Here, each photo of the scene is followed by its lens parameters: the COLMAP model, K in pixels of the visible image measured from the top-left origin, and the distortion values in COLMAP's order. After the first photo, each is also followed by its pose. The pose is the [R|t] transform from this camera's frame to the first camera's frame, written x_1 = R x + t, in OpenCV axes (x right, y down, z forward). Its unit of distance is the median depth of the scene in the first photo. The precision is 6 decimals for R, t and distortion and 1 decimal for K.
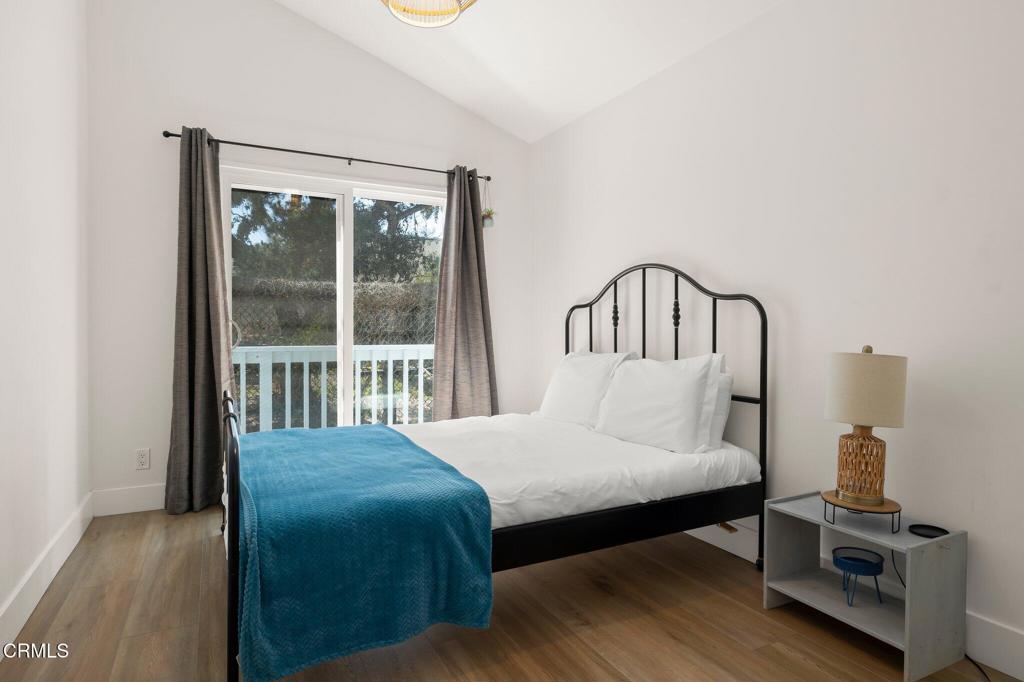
lens RADIAL K [[579.2, 0, 513.7], [0, 579.2, 339.6], [0, 0, 1]] dist [0.002317, 0.001061]
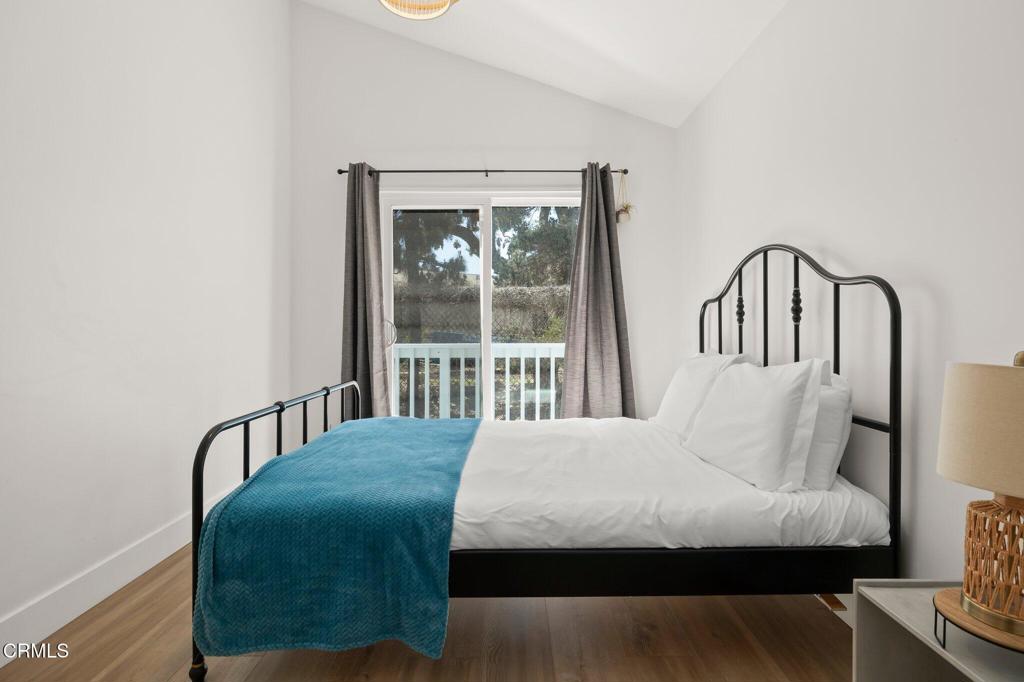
lens RADIAL K [[515.6, 0, 510.3], [0, 515.6, 337.1], [0, 0, 1]] dist [-0.001708, 0.000343]
pose [[0.888469, 0.003368, -0.458924, 0.243854], [-0.004189, 0.999991, -0.000770, -0.000642], [0.458918, 0.002607, 0.888475, 0.198198]]
